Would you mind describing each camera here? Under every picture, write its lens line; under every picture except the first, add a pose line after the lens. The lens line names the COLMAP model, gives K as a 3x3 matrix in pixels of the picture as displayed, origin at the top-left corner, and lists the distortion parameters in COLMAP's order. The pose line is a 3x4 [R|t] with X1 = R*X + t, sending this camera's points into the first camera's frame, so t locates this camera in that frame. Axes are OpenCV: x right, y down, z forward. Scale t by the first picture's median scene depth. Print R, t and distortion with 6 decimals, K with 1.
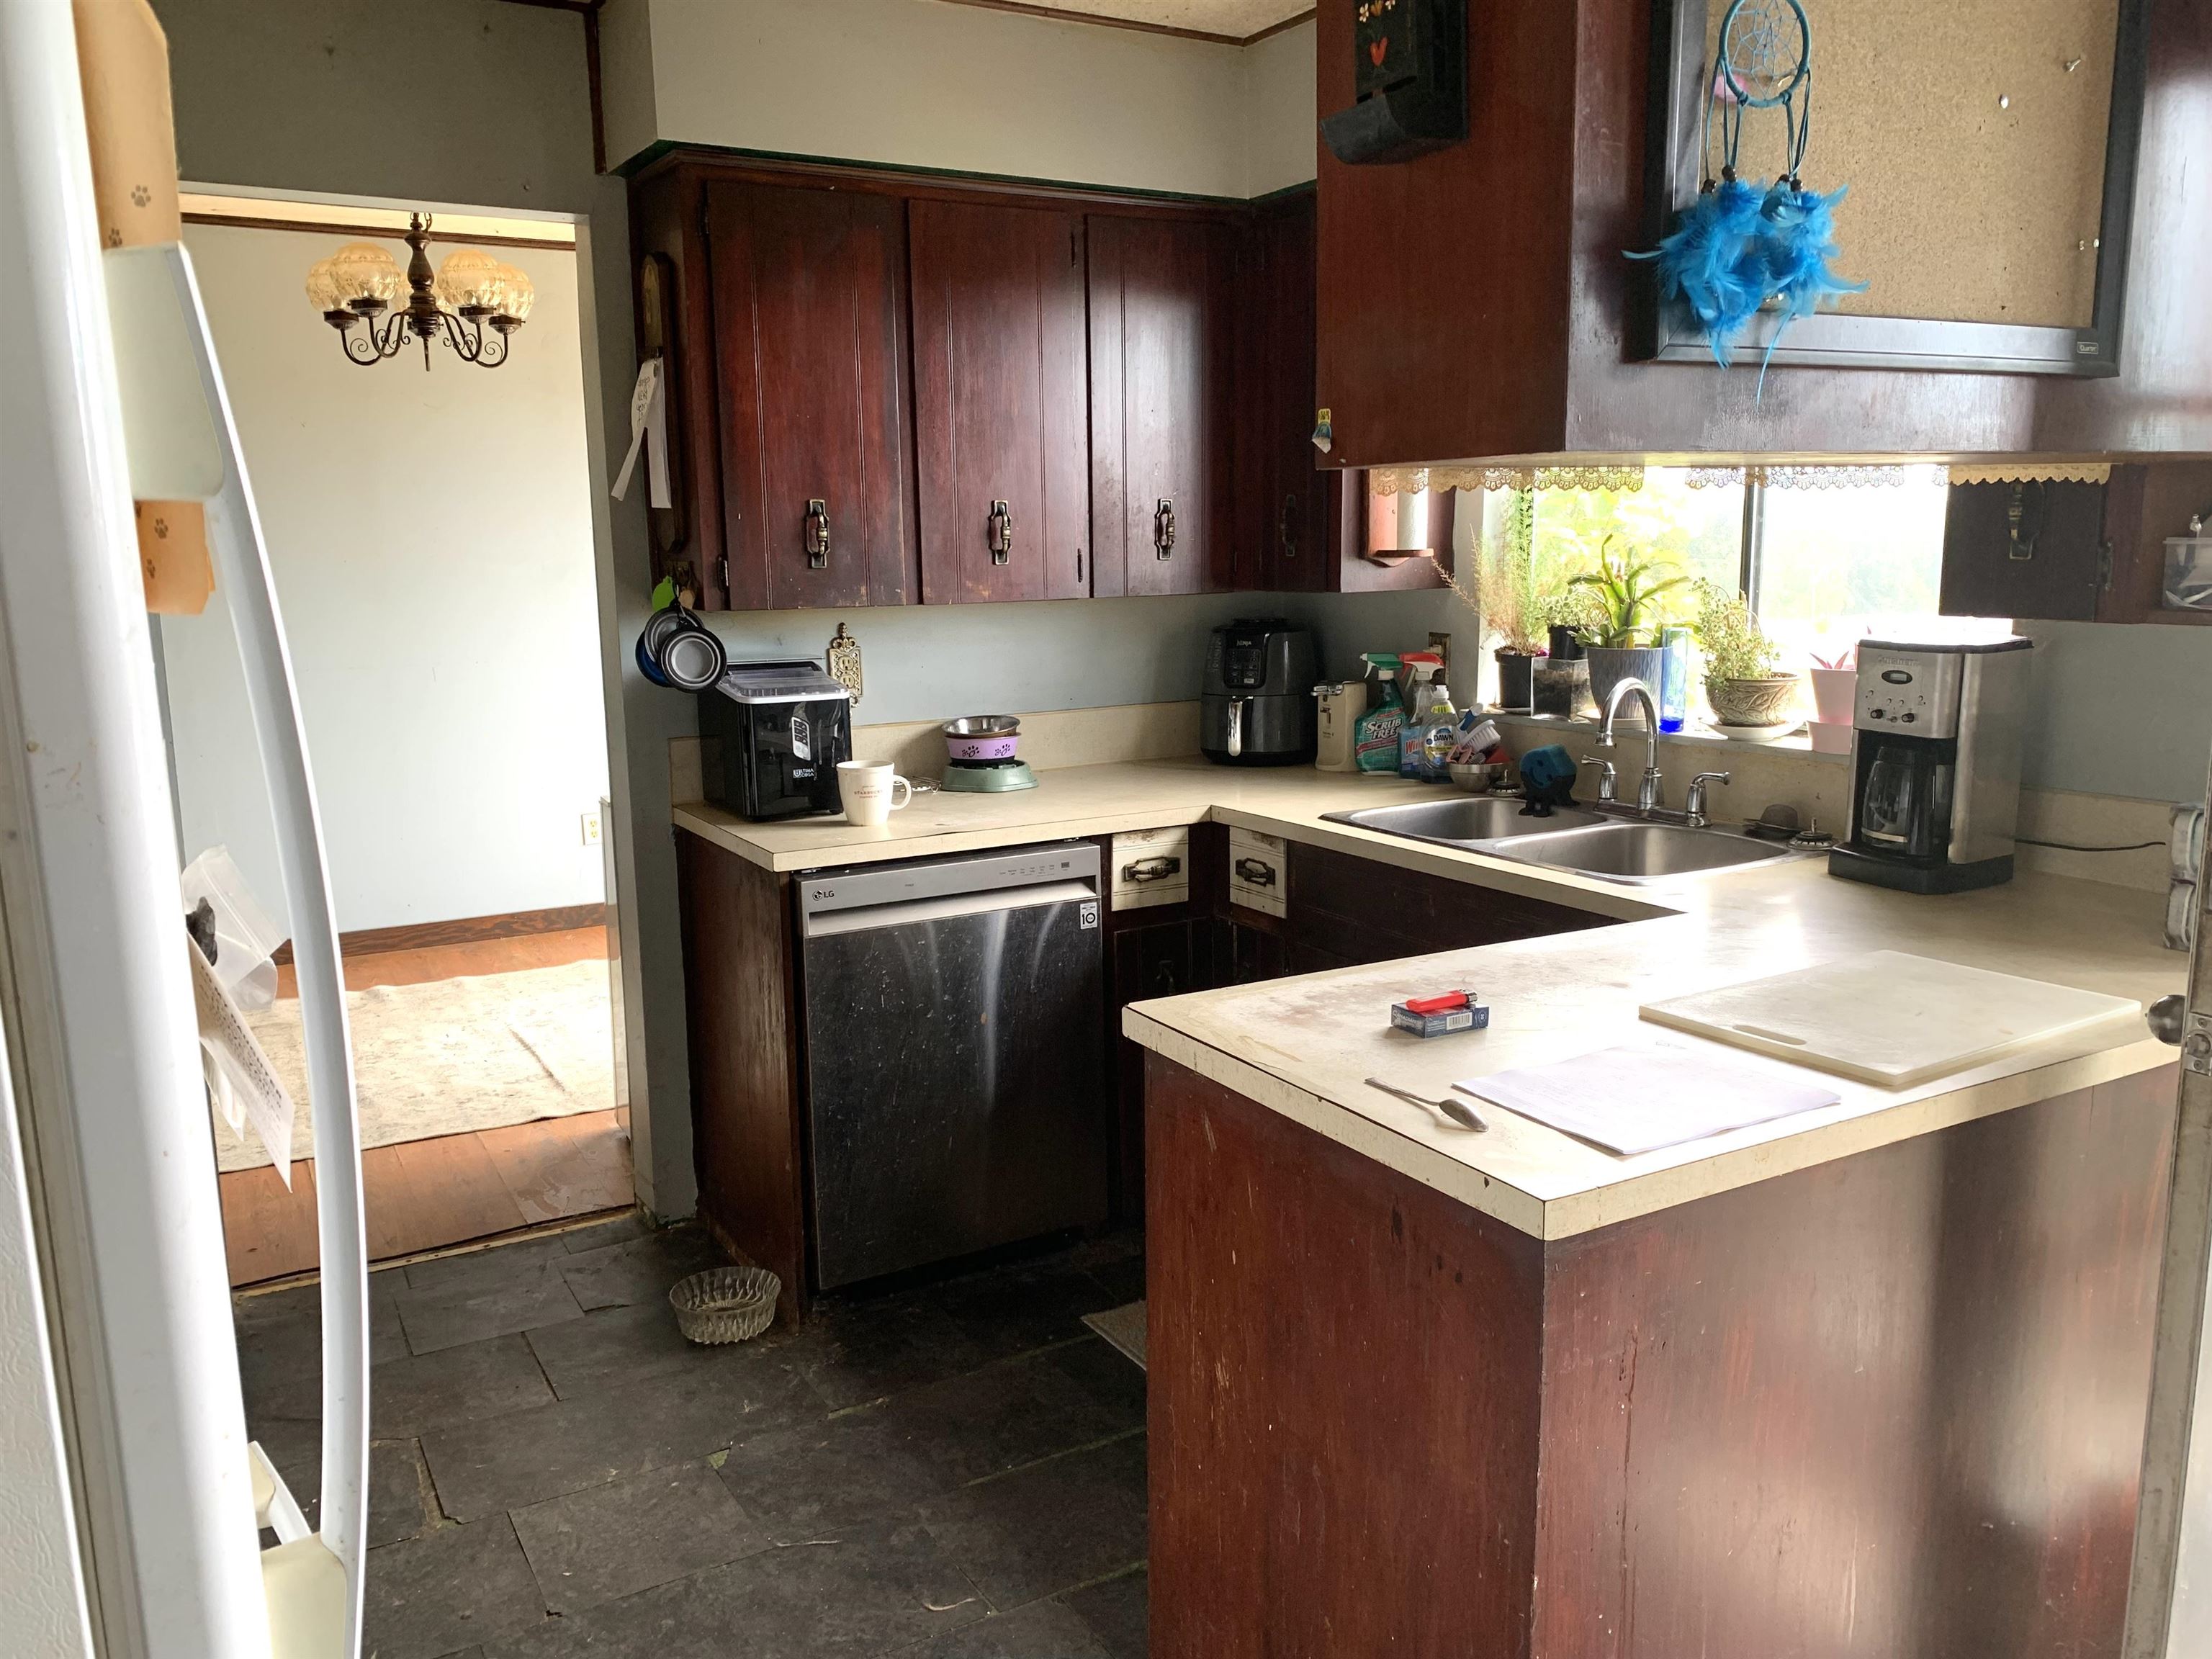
lens RADIAL K [[1692.8, 0, 1103.4], [0, 1692.8, 832.9], [0, 0, 1]] dist [0.017801, 0.003148]
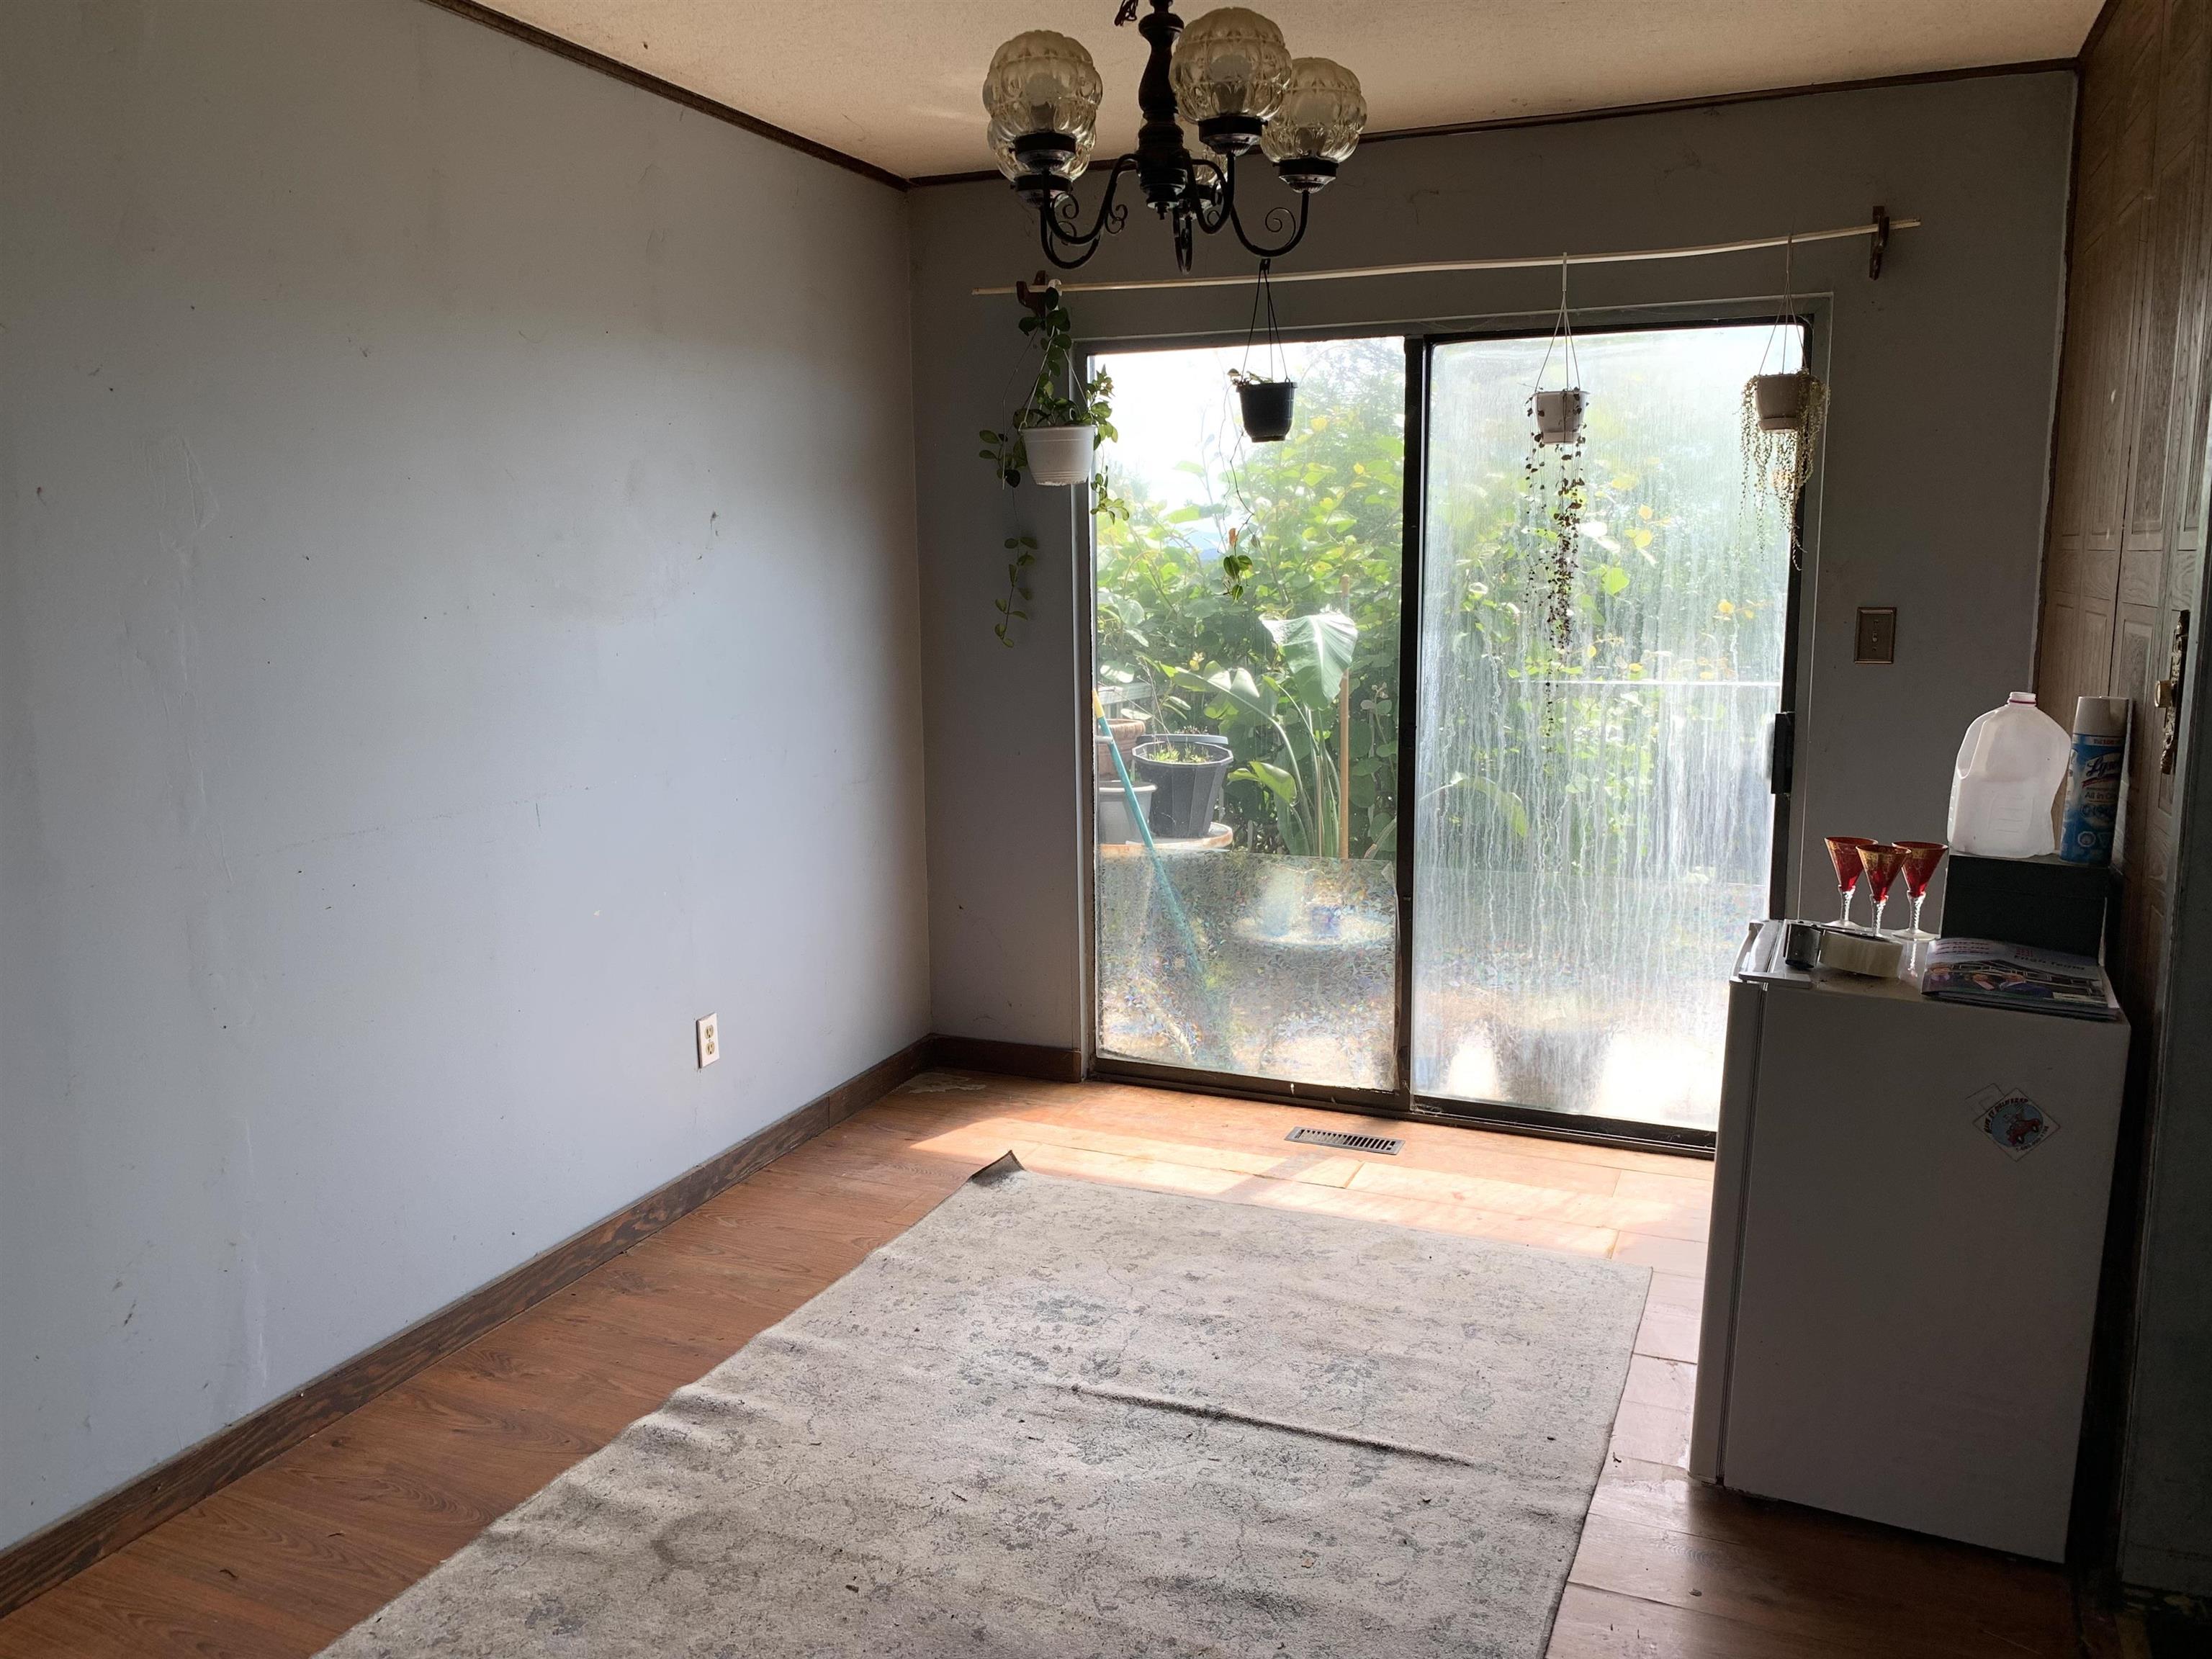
lens RADIAL K [[1692.8, 0, 1111.3], [0, 1692.8, 828.1], [0, 0, 1]] dist [0.017801, 0.003148]
pose [[0.782565, -0.090443, 0.615964, -0.669480], [0.106878, 0.994220, 0.010198, -0.083719], [-0.613326, 0.057852, 0.787708, 0.503165]]
